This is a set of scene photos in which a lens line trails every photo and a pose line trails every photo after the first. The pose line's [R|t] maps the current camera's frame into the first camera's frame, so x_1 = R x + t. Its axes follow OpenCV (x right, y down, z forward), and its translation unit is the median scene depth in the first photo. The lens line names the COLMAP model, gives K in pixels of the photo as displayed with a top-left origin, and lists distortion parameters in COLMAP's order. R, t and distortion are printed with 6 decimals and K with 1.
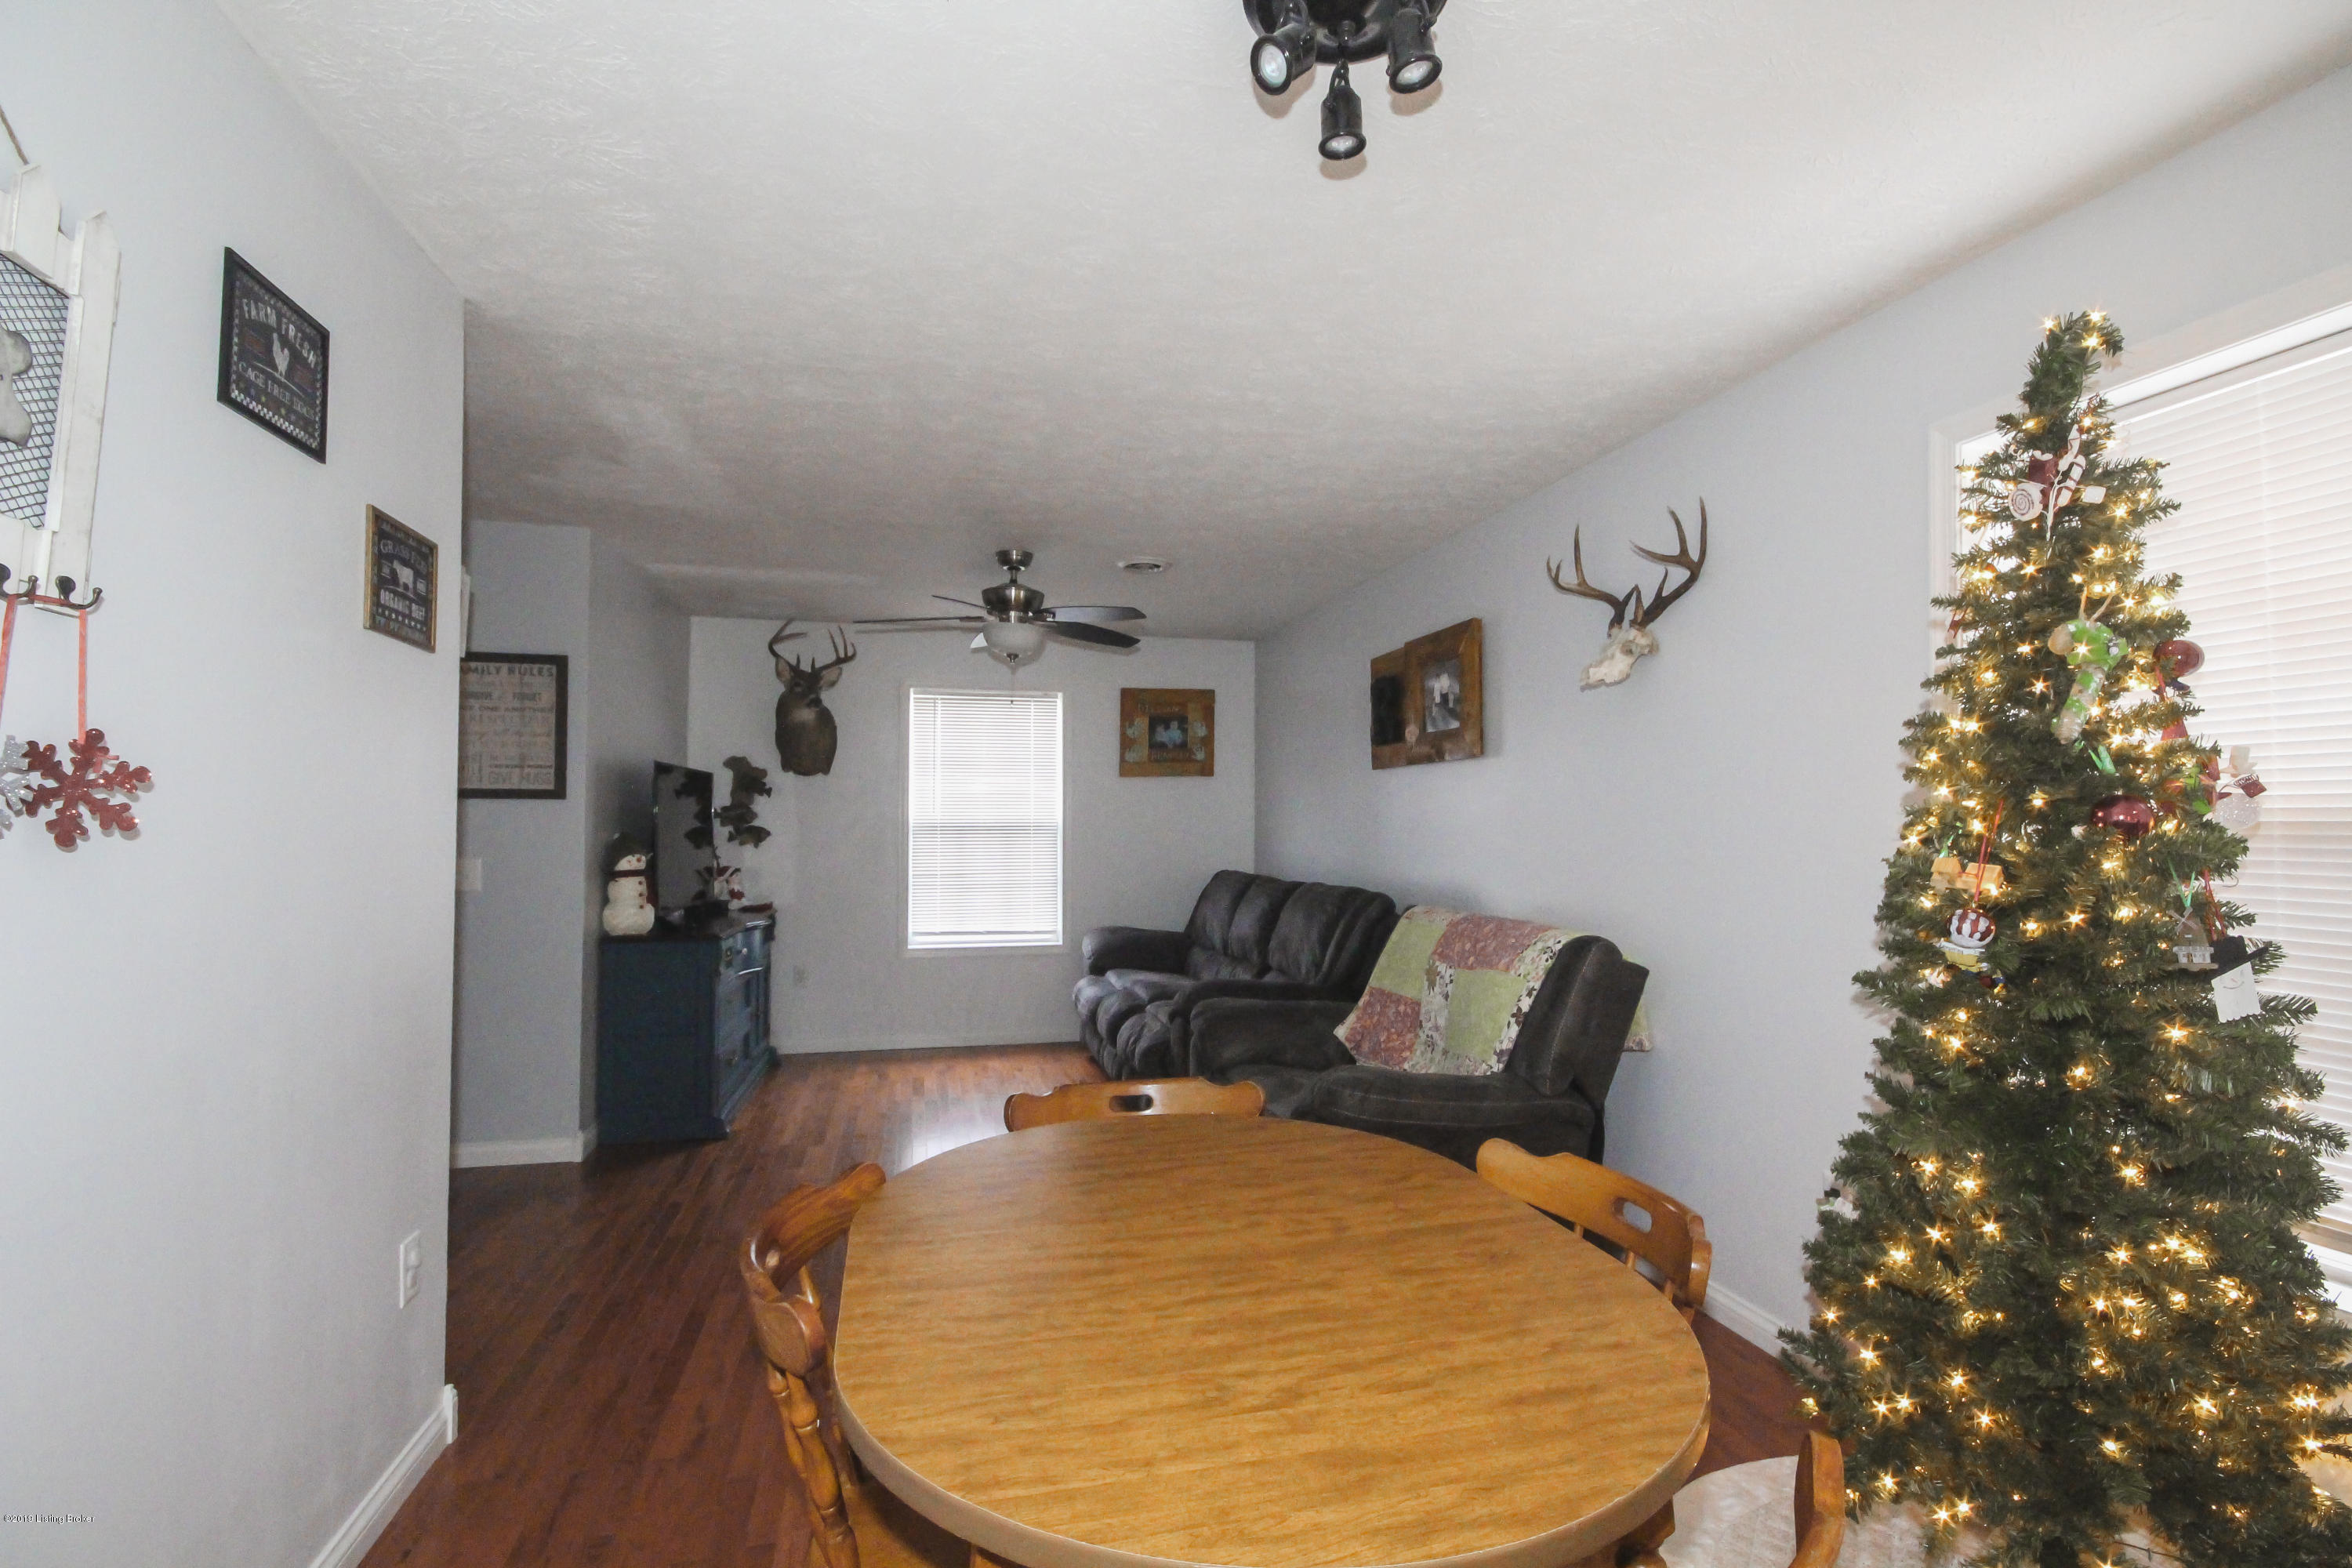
lens RADIAL K [[1100.2, 0, 1192.3], [0, 1100.2, 793.3], [0, 0, 1]] dist [-0.006169, -0.000224]
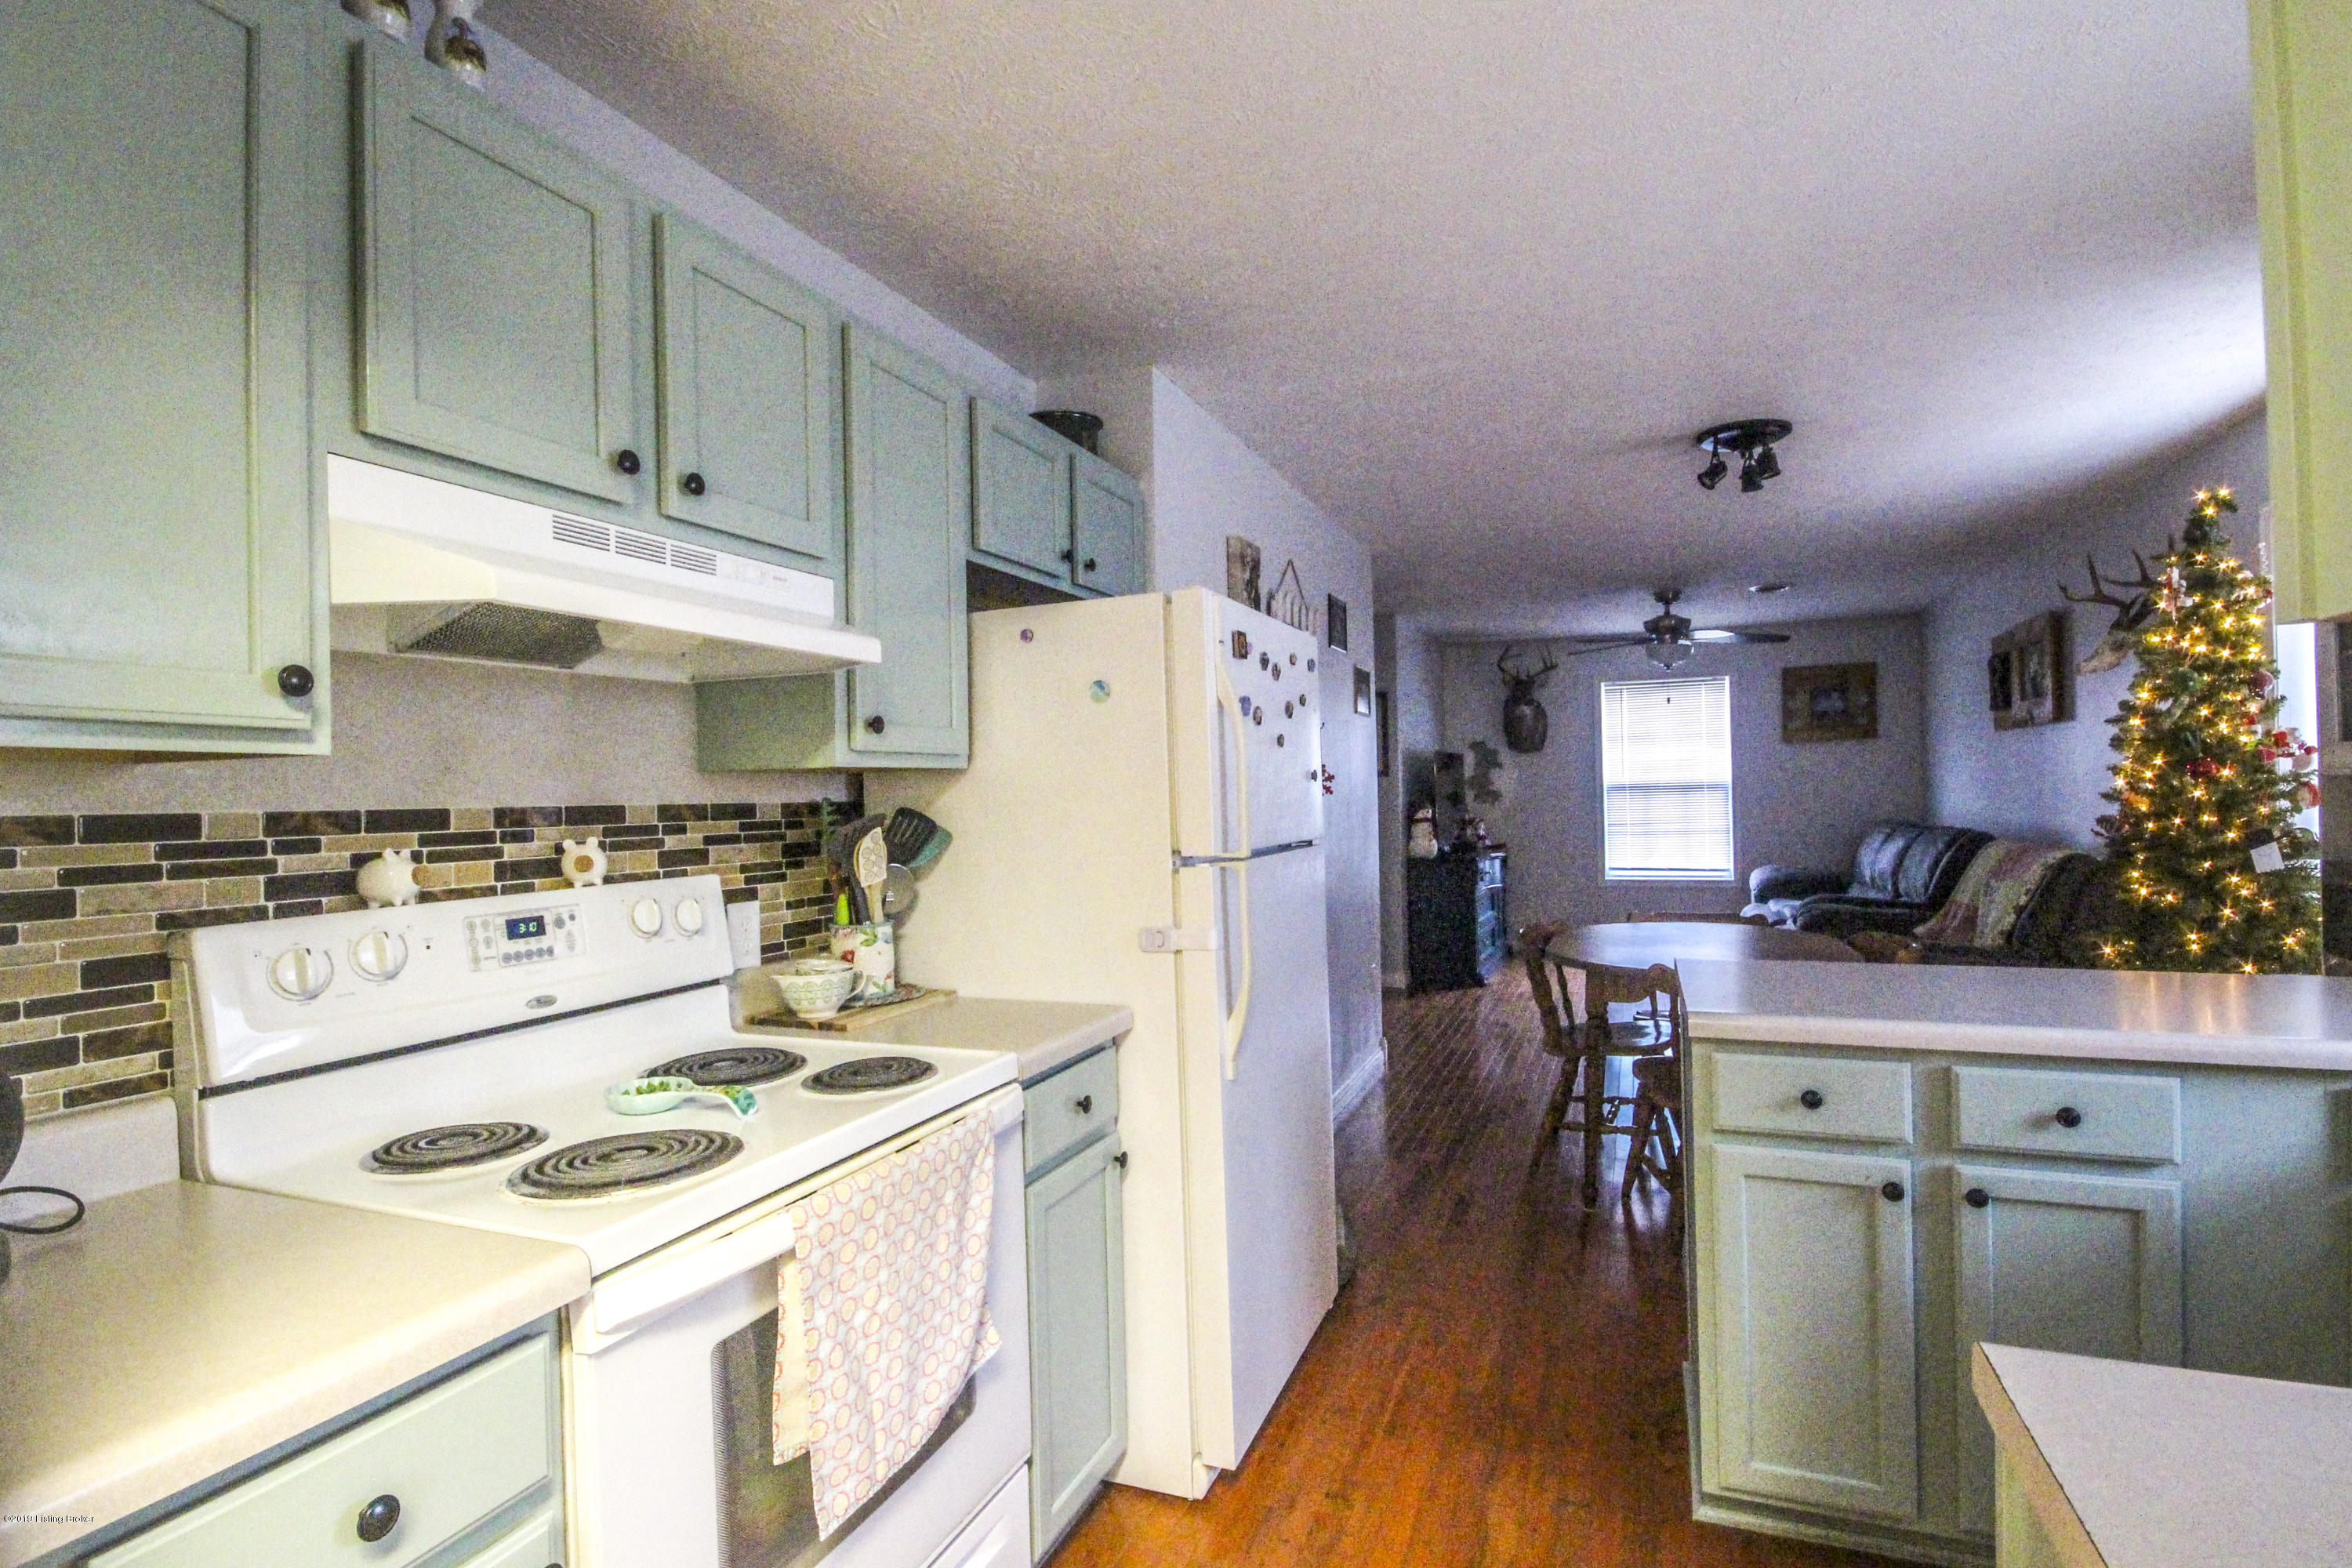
lens RADIAL K [[1100.2, 0, 1191.5], [0, 1100.2, 788.1], [0, 0, 1]] dist [-0.006169, -0.000224]
pose [[0.808316, -0.022747, -0.588309, 0.129289], [0.040004, 0.999066, 0.016335, -0.011657], [0.587388, -0.036738, 0.808471, -0.389071]]
